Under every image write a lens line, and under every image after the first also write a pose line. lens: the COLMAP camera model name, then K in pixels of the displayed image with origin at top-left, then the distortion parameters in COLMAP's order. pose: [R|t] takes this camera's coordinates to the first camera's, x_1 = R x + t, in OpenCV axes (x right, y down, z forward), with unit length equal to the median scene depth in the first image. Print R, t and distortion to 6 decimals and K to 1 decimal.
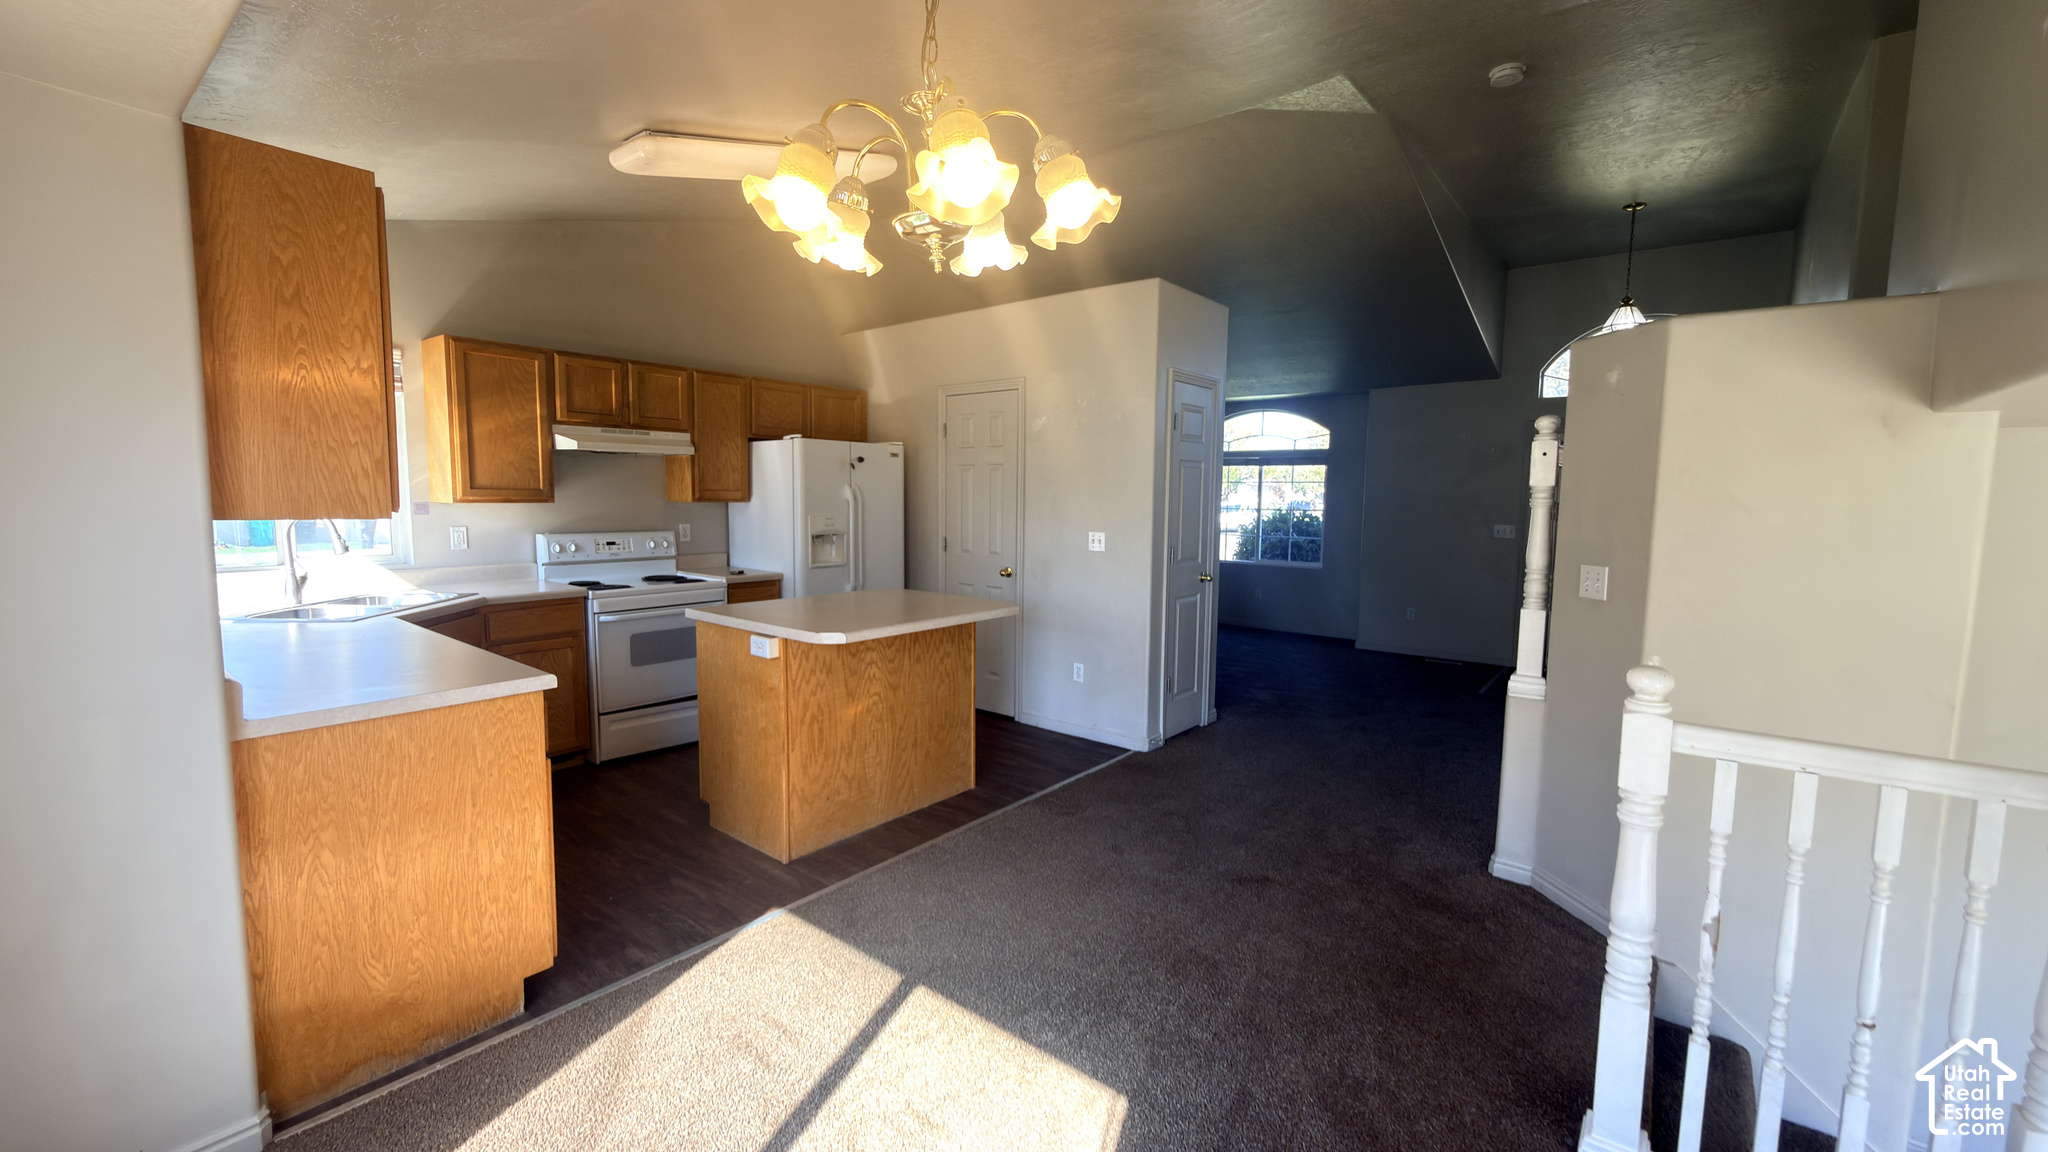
lens RADIAL K [[810.7, 0, 1024.0], [0, 810.7, 576.0], [0, 0, 1]] dist [0.006099, 0.000072]
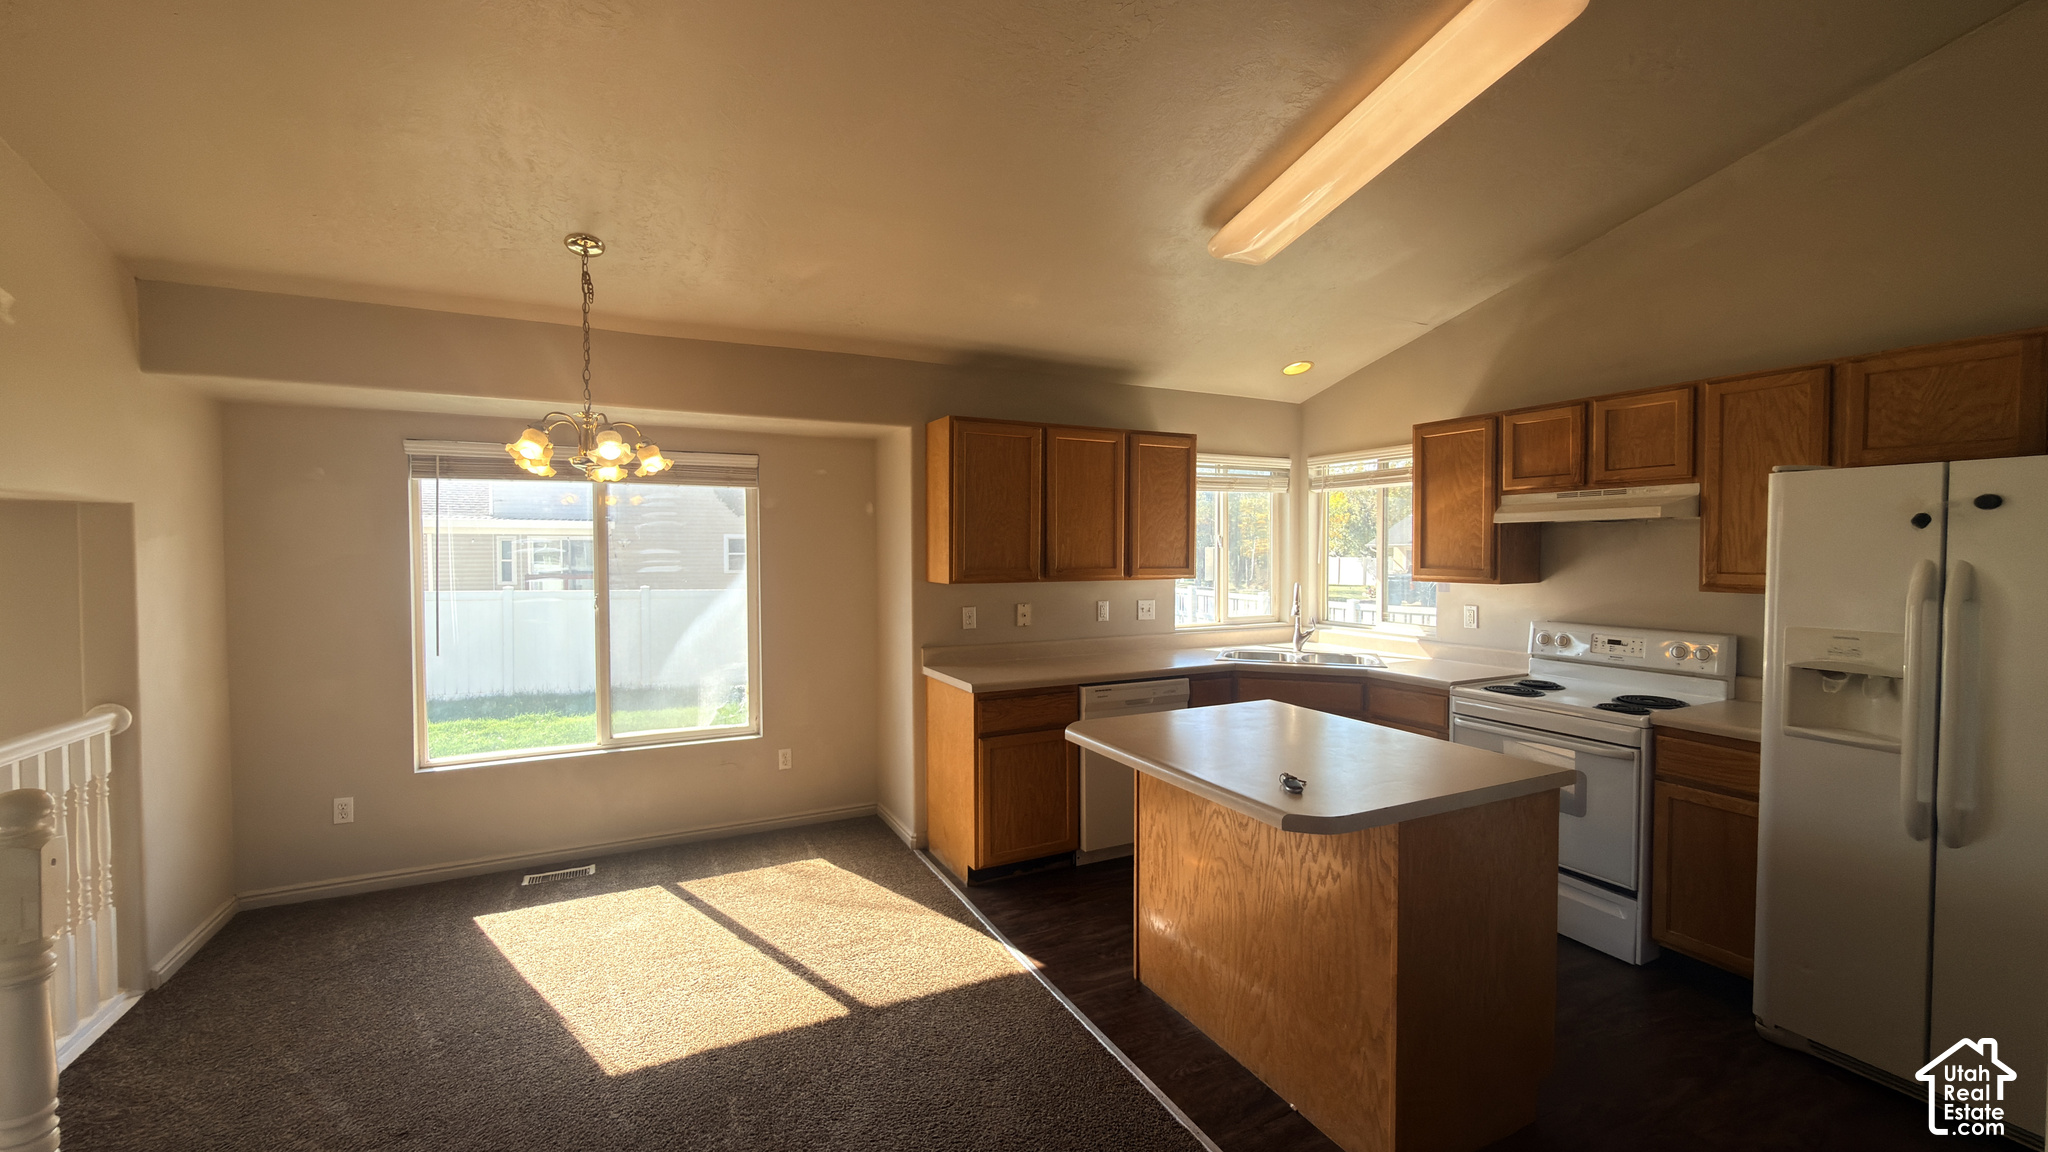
lens RADIAL K [[837.6, 0, 1024.0], [0, 837.6, 576.0], [0, 0, 1]] dist [0.000632, -0.000027]
pose [[-0.426346, 0.018015, -0.904381, 0.491038], [-0.092744, 0.993662, 0.063515, -0.118174], [0.899793, 0.110955, -0.421973, 0.994489]]
